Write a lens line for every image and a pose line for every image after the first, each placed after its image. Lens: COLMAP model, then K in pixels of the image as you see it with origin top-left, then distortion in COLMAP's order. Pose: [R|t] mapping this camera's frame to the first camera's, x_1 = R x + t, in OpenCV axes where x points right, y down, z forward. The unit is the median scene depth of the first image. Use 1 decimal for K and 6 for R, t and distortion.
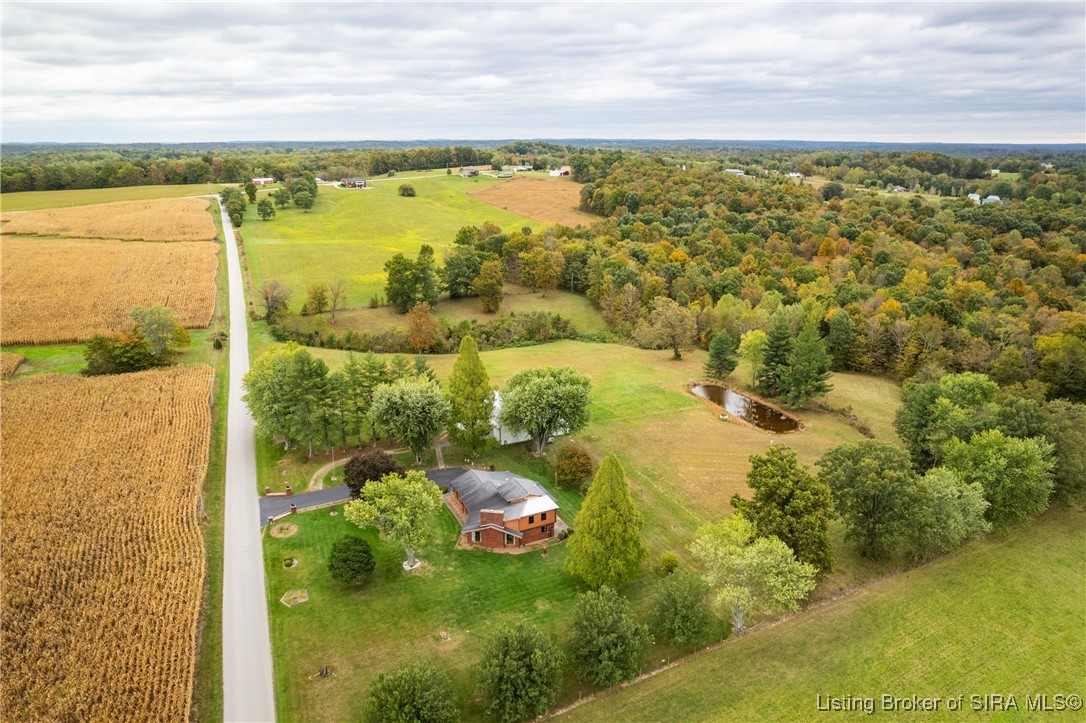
lens RADIAL K [[694.1, 0, 543.6], [0, 694.1, 368.6], [0, 0, 1]] dist [-0.078769, 0.069349]
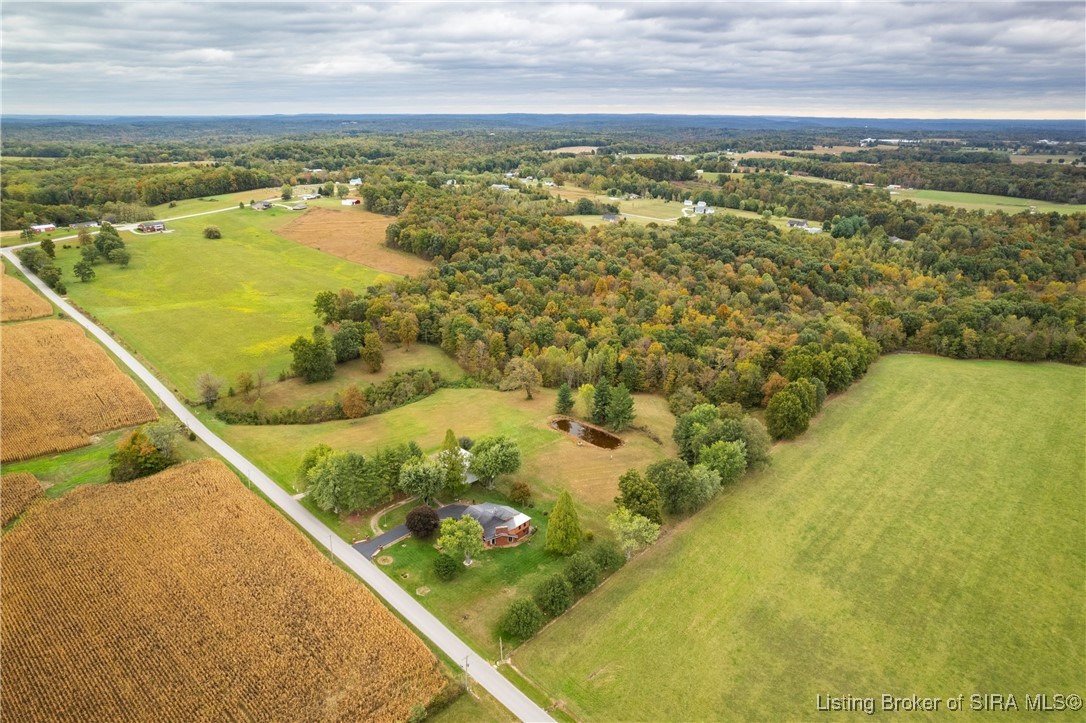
lens RADIAL K [[694.1, 0, 543.6], [0, 694.1, 368.6], [0, 0, 1]] dist [-0.078769, 0.069349]
pose [[0.936377, -0.121411, 0.329329, -0.211727], [0.109254, 0.992477, 0.055249, -0.127525], [-0.333559, -0.015754, 0.942598, -0.333563]]
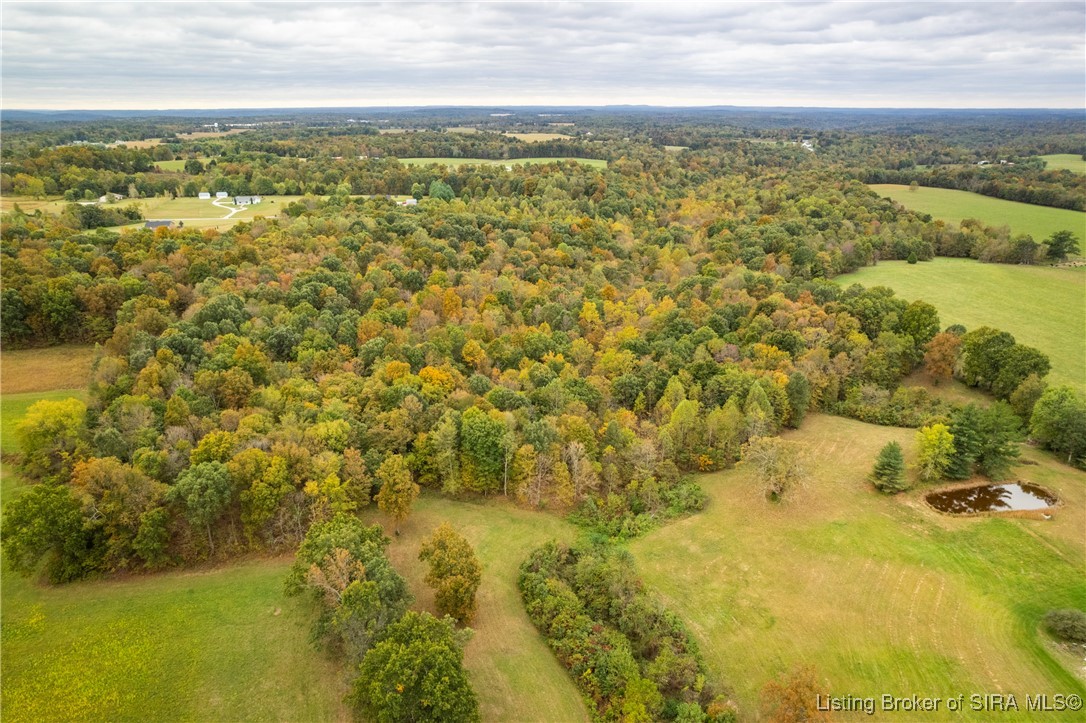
lens RADIAL K [[694.1, 0, 543.6], [0, 694.1, 368.6], [0, 0, 1]] dist [-0.078769, 0.069349]
pose [[0.277413, -0.348948, 0.895141, -0.449445], [0.308932, 0.914627, 0.260803, -0.364525], [-0.909727, 0.204188, 0.361531, 0.751953]]
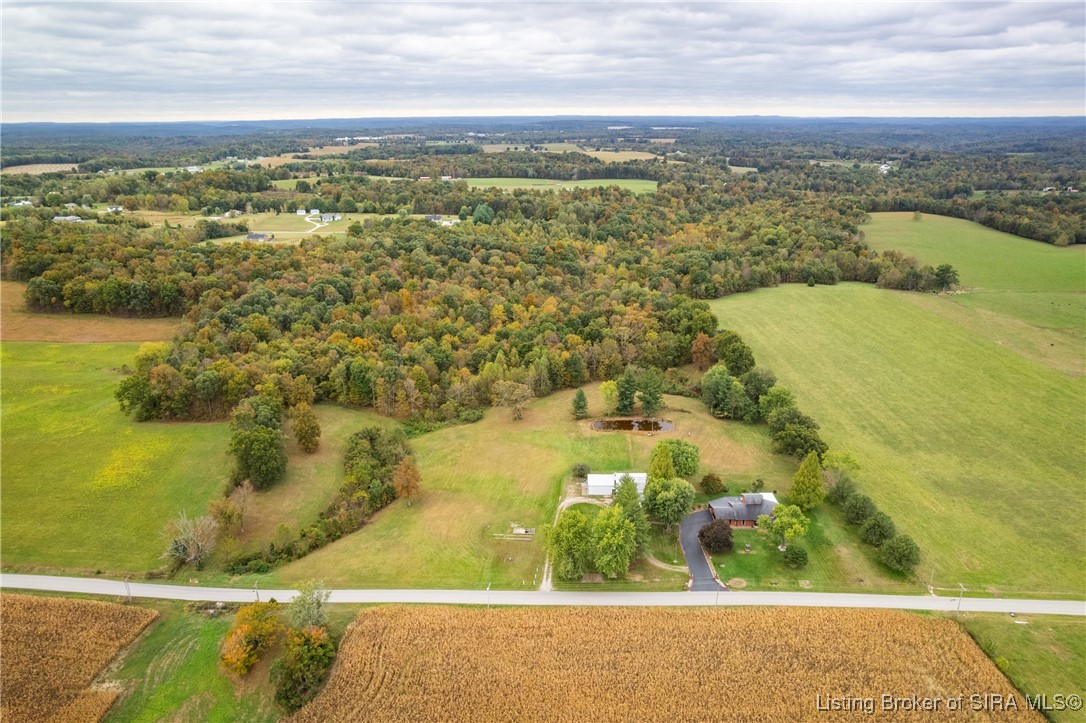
lens RADIAL K [[694.1, 0, 543.6], [0, 694.1, 368.6], [0, 0, 1]] dist [-0.078769, 0.069349]
pose [[0.442403, -0.317688, 0.838662, -0.752611], [0.293034, 0.935032, 0.199616, -0.302877], [-0.847591, 0.157446, 0.506754, 0.186254]]
